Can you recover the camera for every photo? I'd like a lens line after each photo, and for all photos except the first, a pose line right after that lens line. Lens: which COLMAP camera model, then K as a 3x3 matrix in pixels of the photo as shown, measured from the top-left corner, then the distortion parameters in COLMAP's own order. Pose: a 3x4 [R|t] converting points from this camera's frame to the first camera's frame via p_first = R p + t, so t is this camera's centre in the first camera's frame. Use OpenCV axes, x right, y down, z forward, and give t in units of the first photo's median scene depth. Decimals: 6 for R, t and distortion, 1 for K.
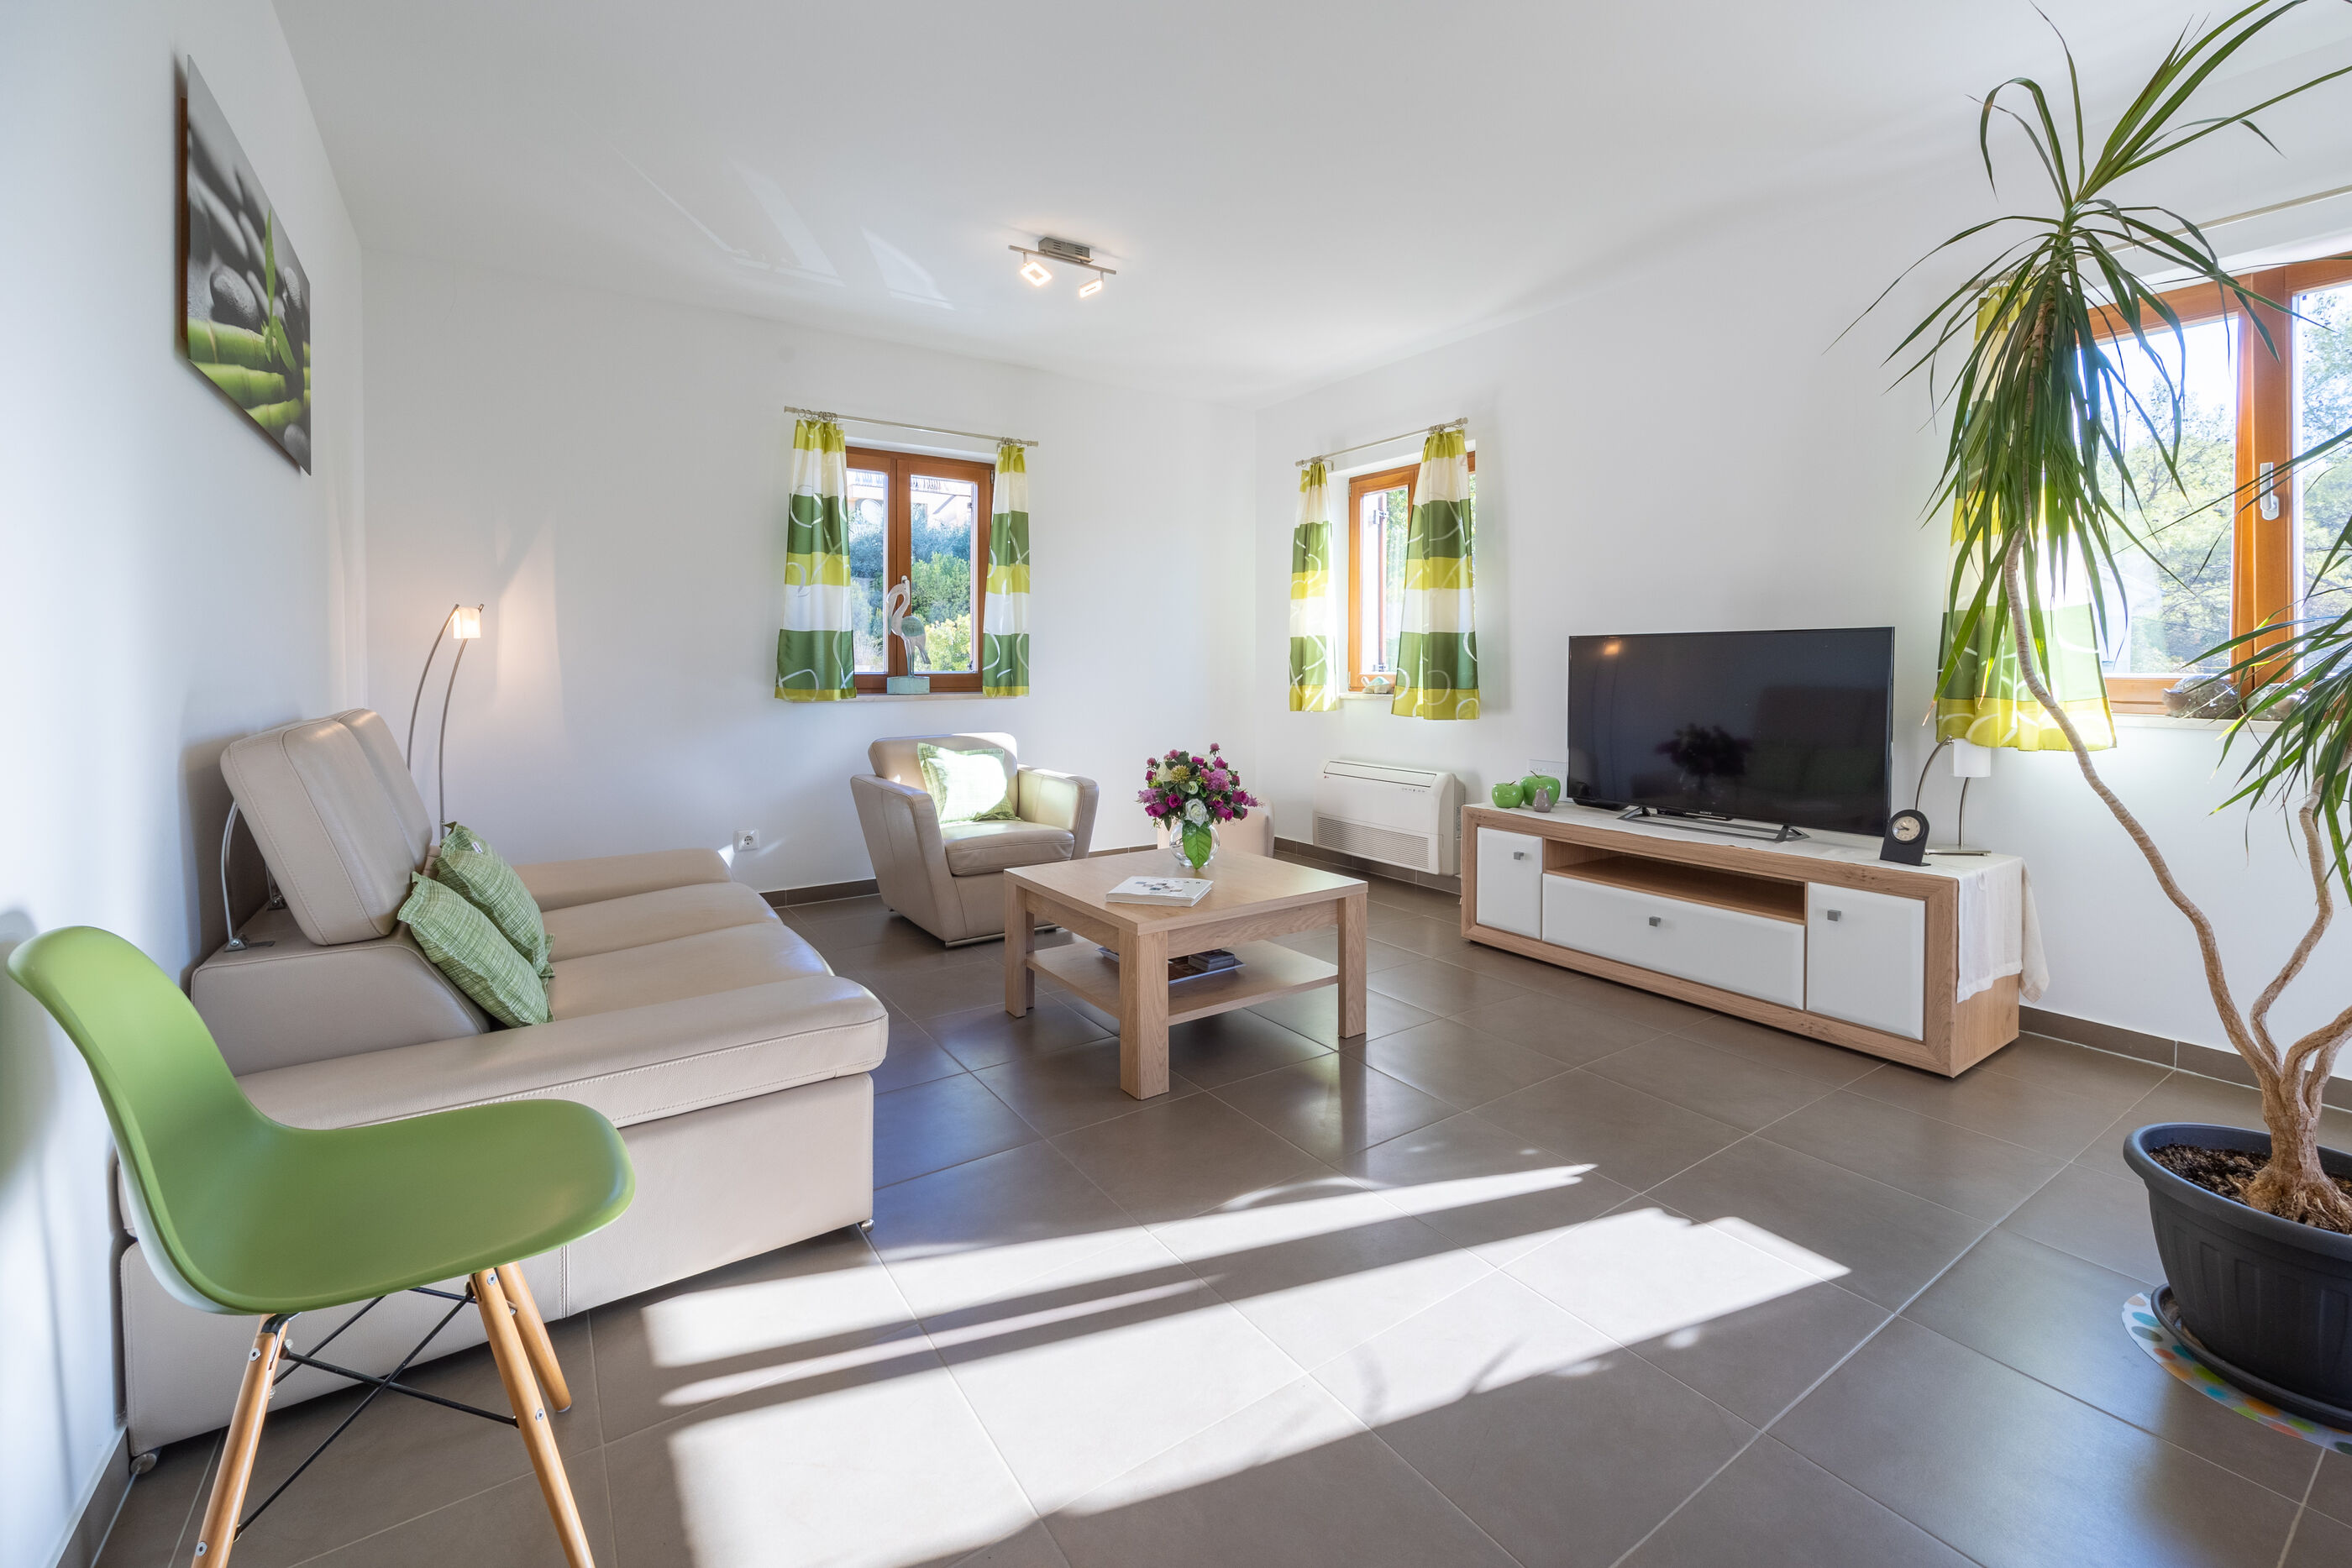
lens RADIAL K [[960.9, 0, 1169.5], [0, 960.9, 678.4], [0, 0, 1]] dist [-0.003460, 0.000567]
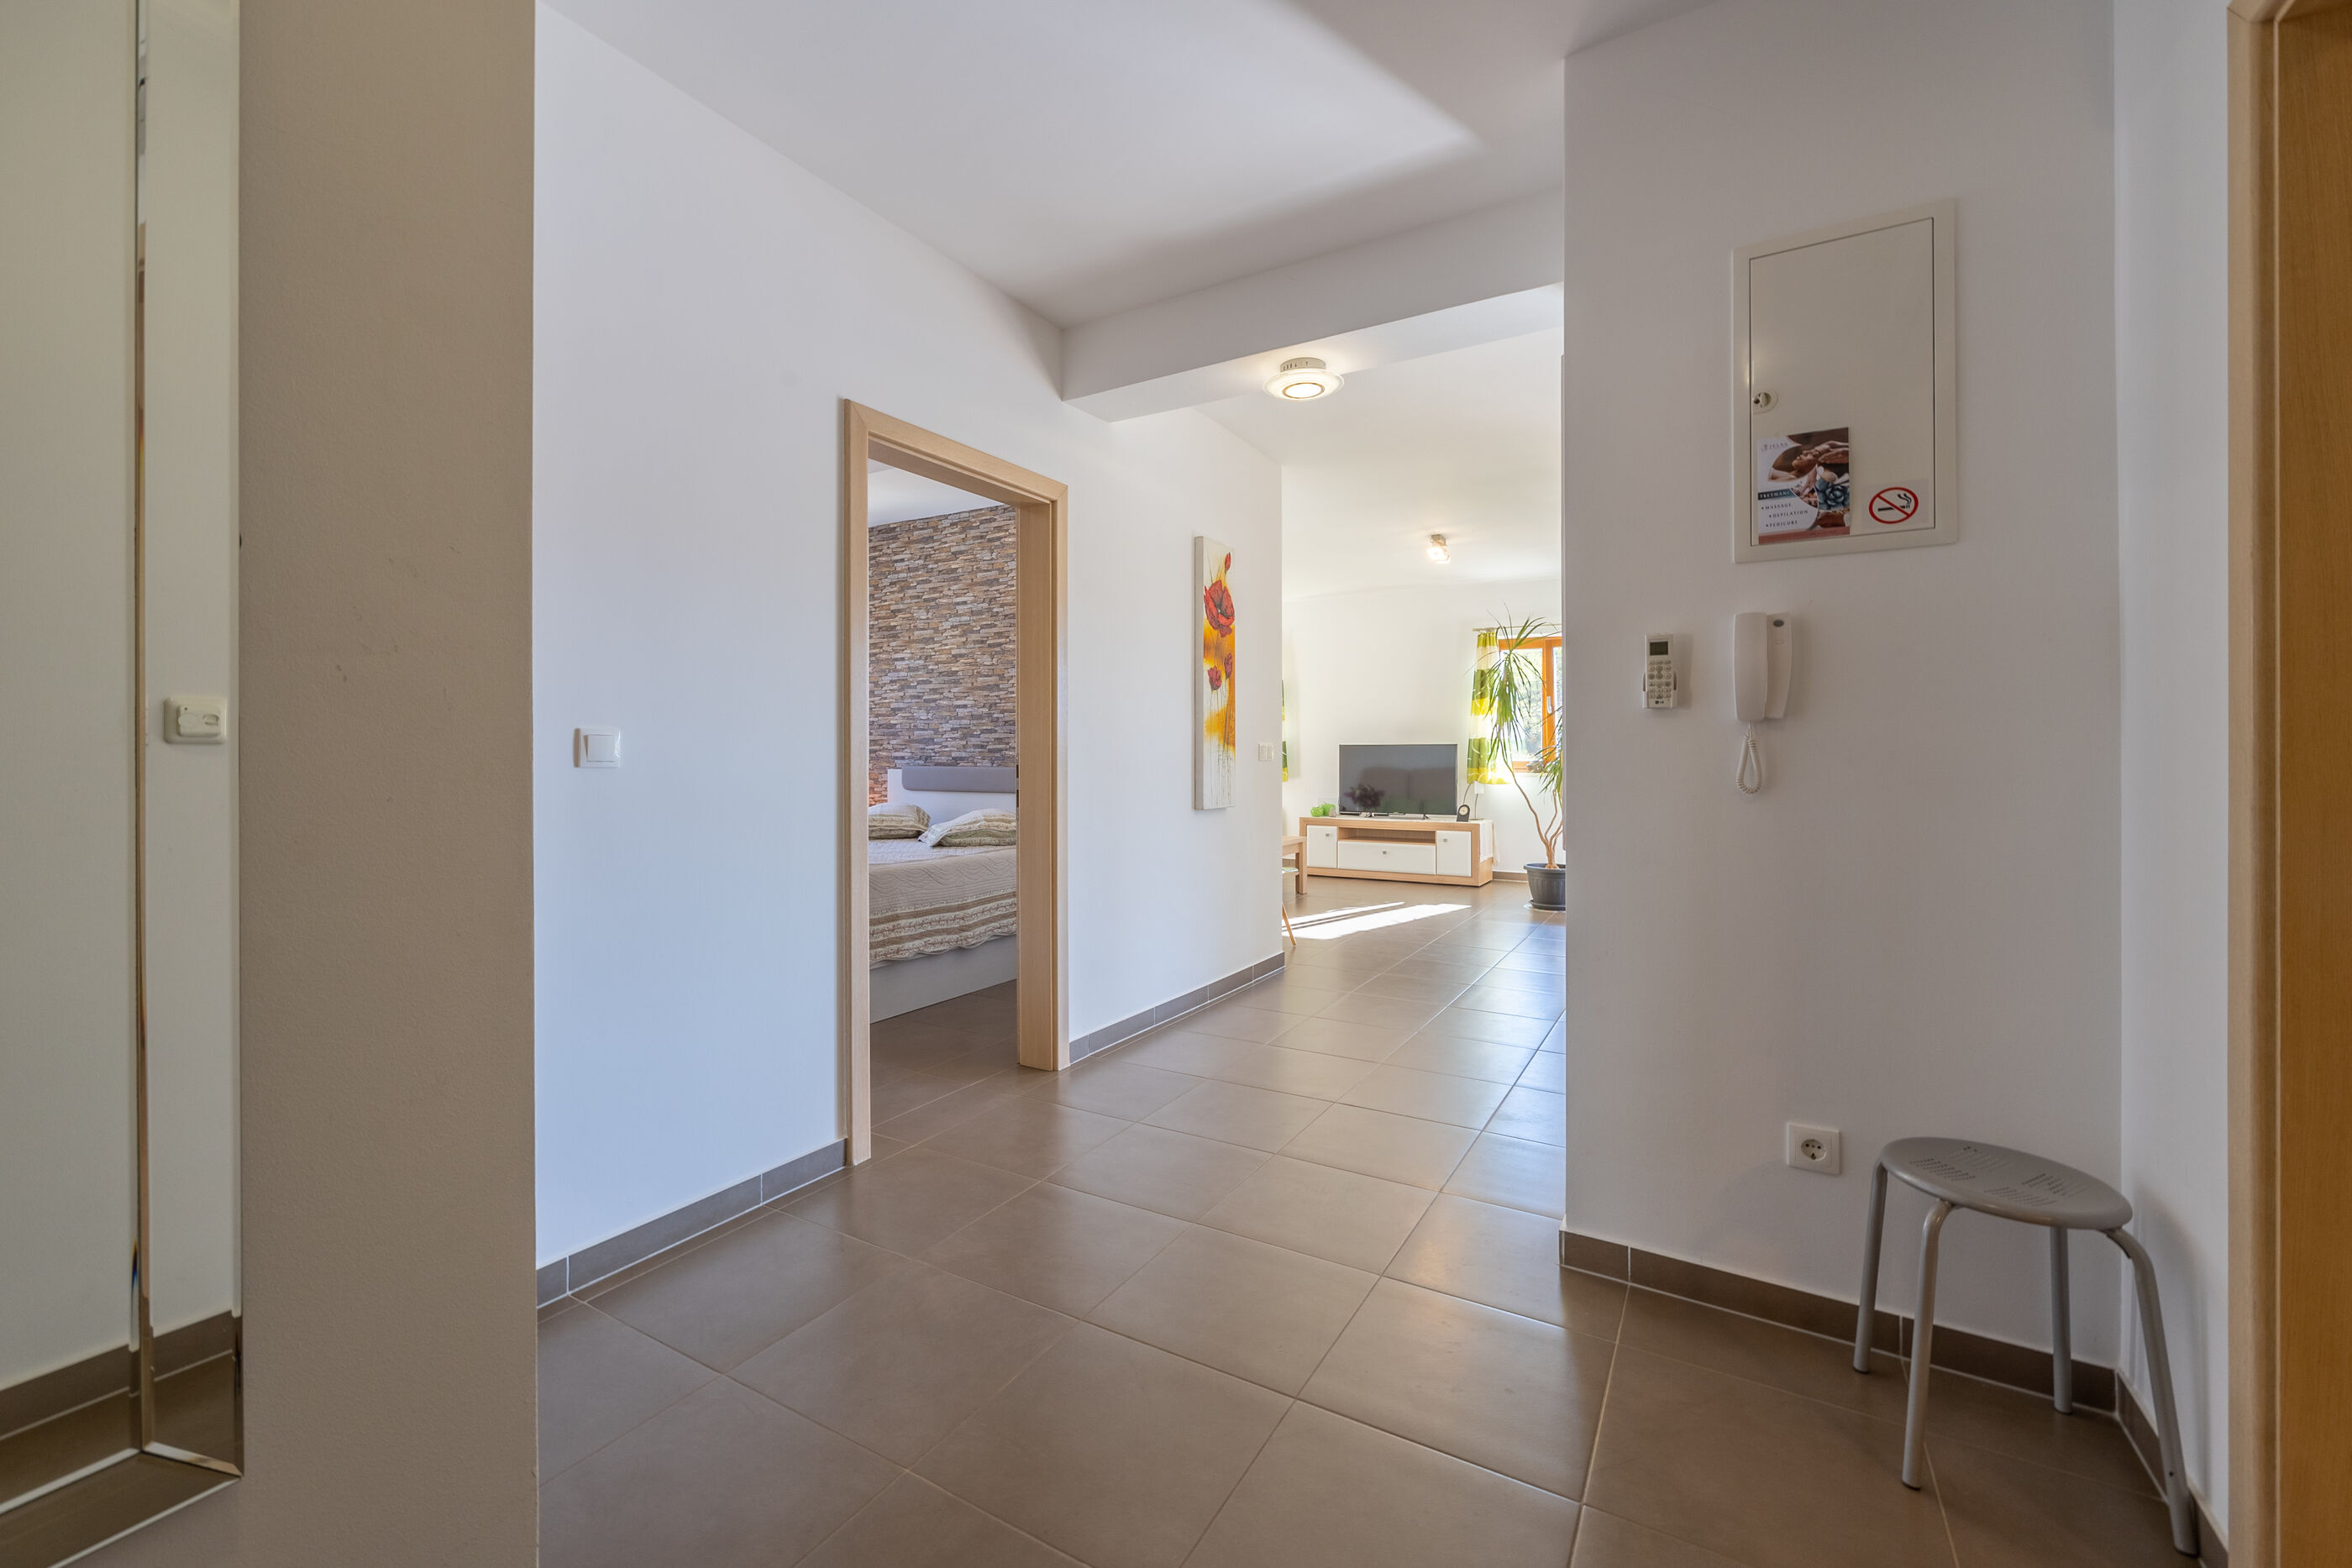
lens RADIAL K [[960.9, 0, 1134.8], [0, 960.9, 756.7], [0, 0, 1]] dist [-0.003460, 0.000567]
pose [[0.912141, -0.000267, 0.409877, -1.336828], [0.003262, 0.999973, -0.006608, 0.002250], [-0.409864, 0.007365, 0.912117, -1.261635]]
